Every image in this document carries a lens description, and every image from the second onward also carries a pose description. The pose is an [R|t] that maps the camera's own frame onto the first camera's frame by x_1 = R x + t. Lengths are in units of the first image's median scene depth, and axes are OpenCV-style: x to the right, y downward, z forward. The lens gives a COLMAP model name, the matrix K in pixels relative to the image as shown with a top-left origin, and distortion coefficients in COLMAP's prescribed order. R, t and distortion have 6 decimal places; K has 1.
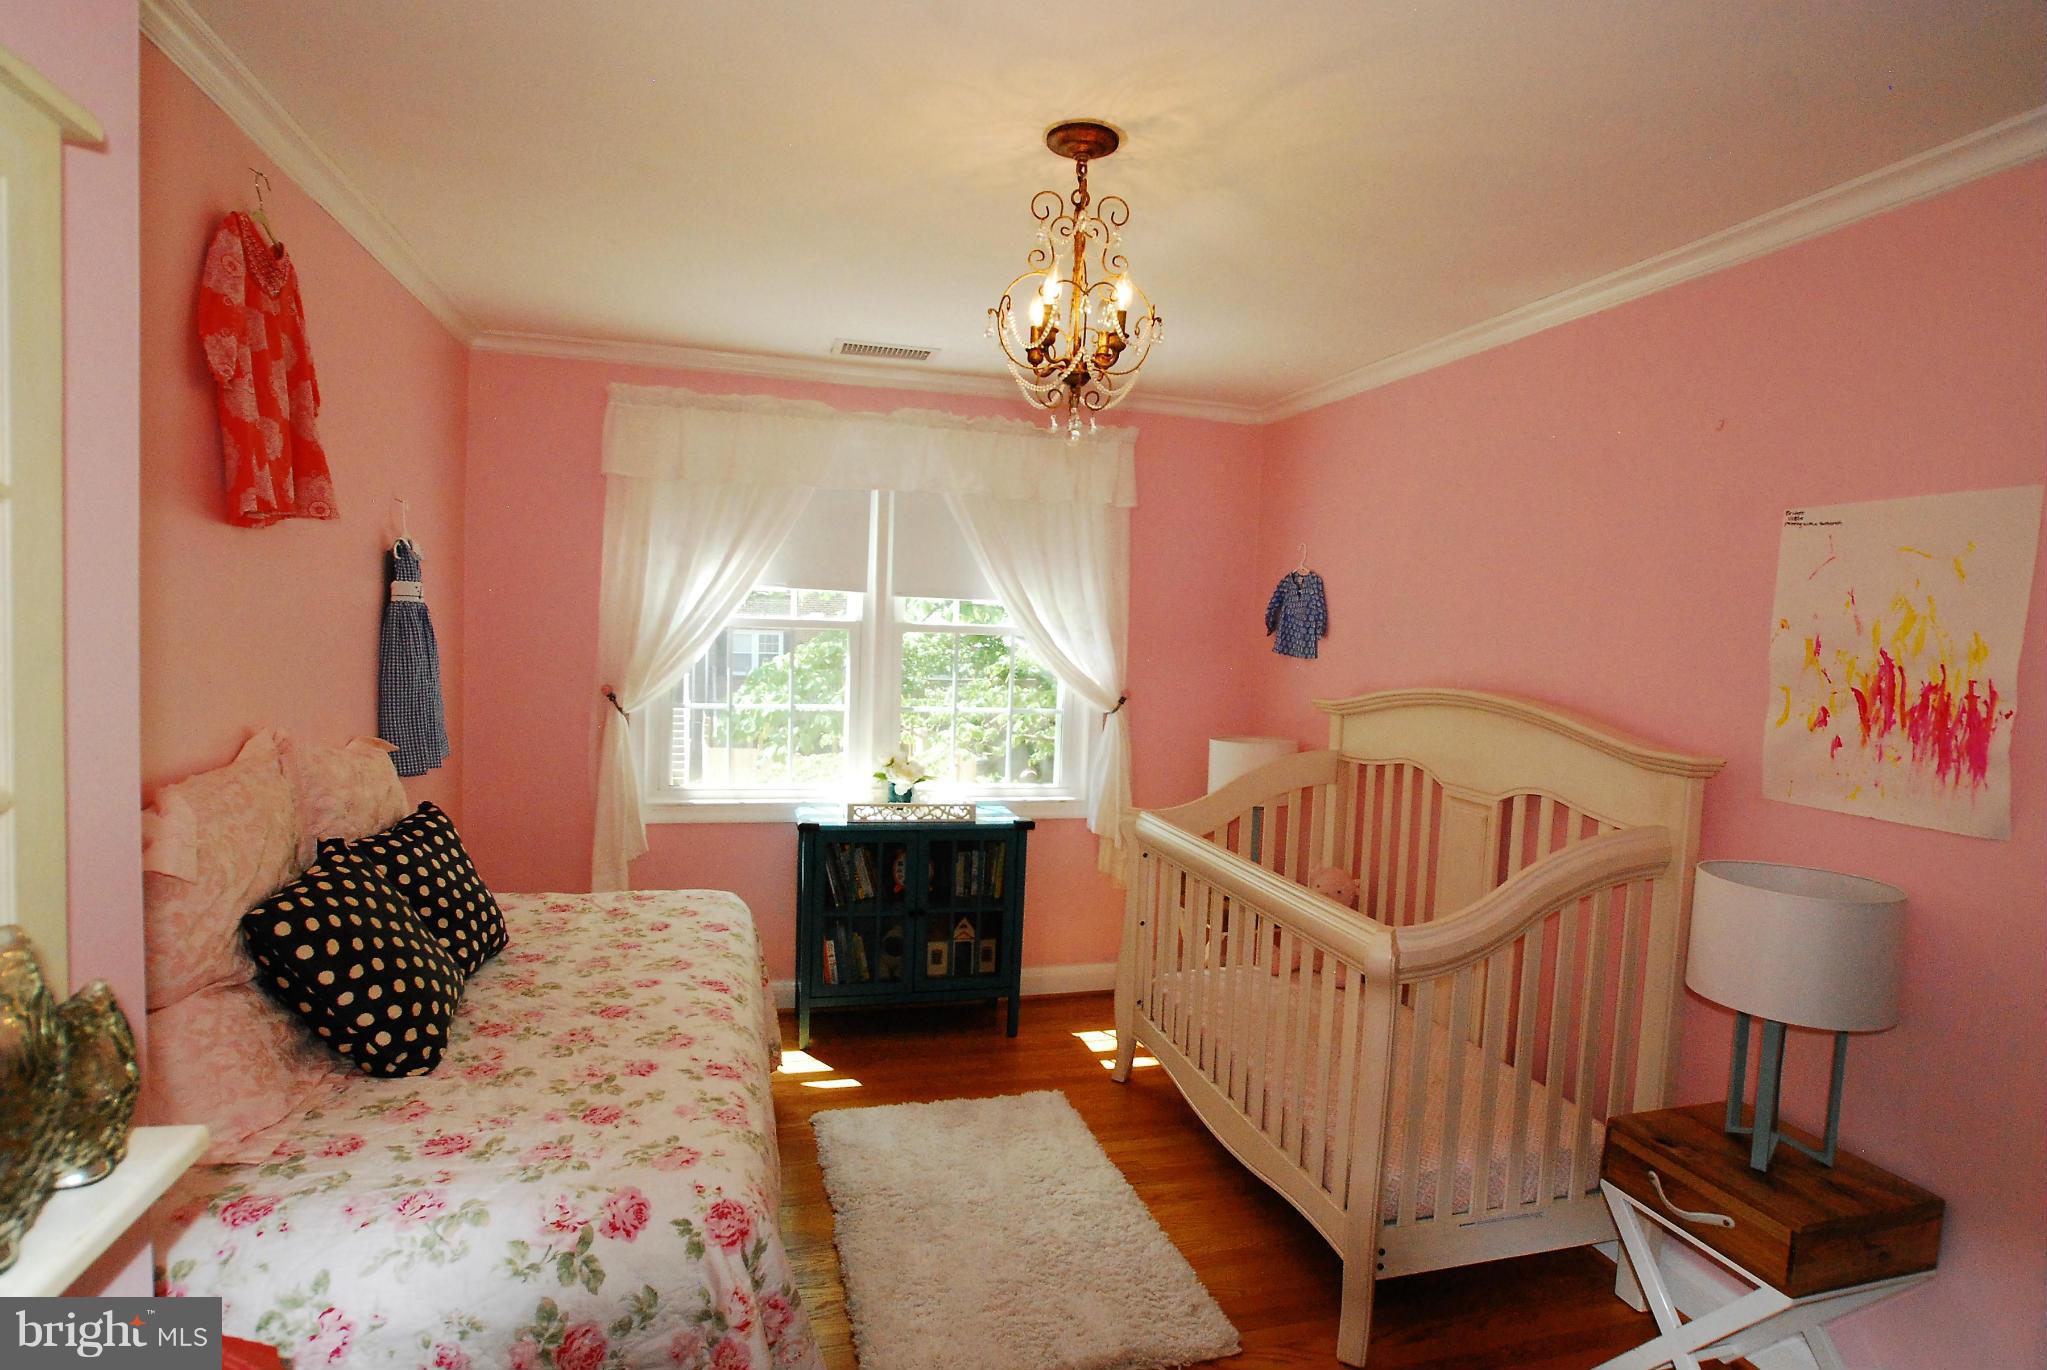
lens RADIAL K [[1072.4, 0, 1024.7], [0, 1072.4, 697.2], [0, 0, 1]] dist [-0.038144, 0.012213]
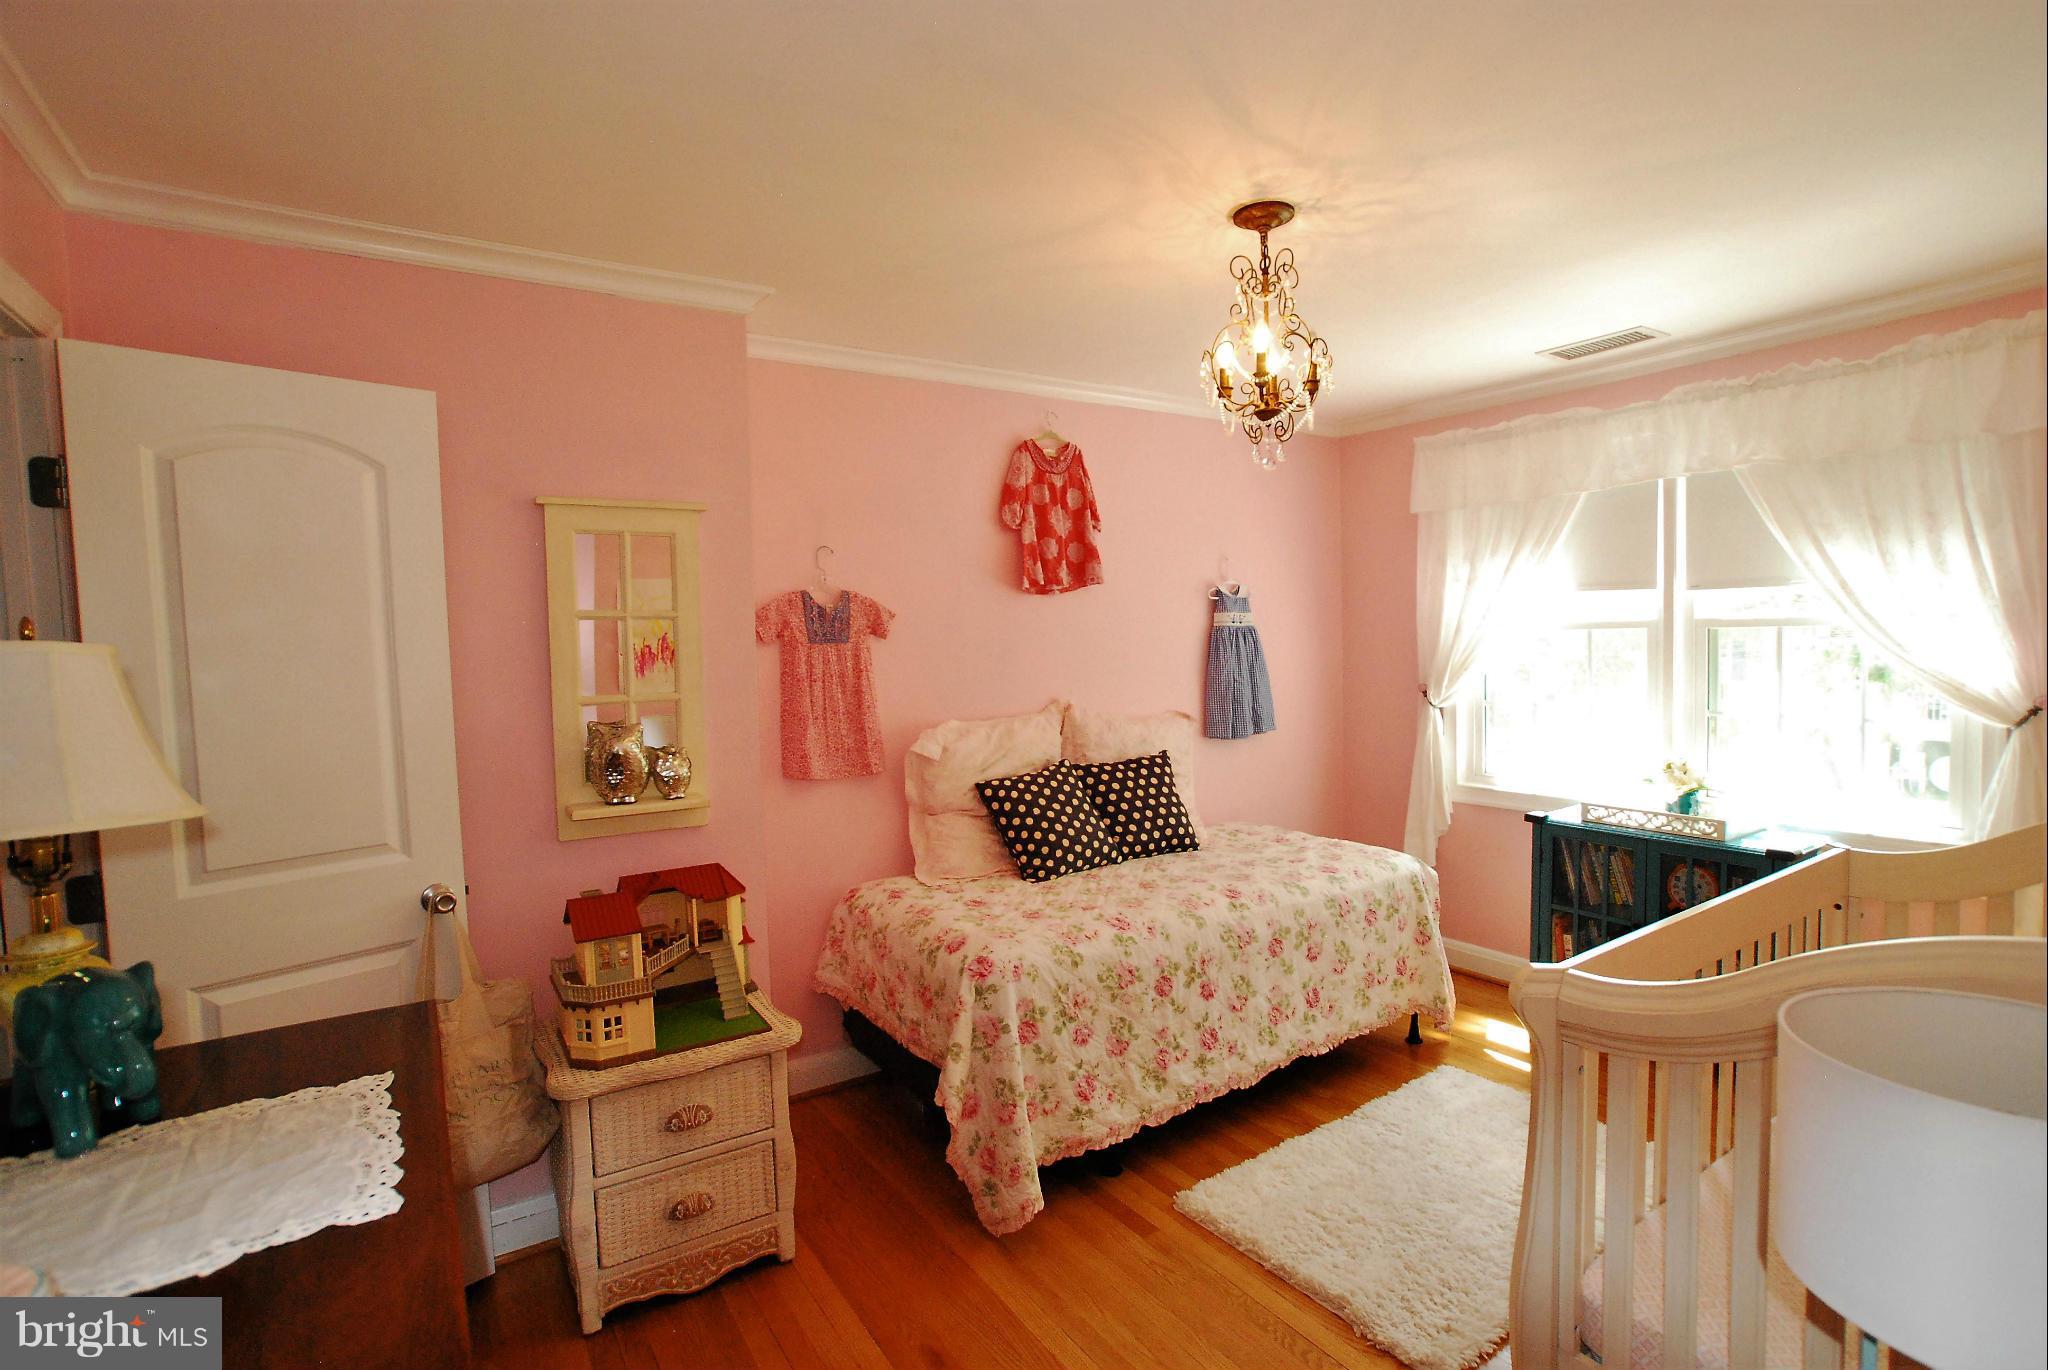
lens RADIAL K [[993.2, 0, 1030.9], [0, 993.2, 681.0], [0, 0, 1]] dist [-0.038715, 0.008382]
pose [[0.319602, -0.001066, -0.947551, 0.561405], [-0.028541, 0.999535, -0.010751, 0.011172], [0.947122, 0.030480, 0.319422, 0.223064]]
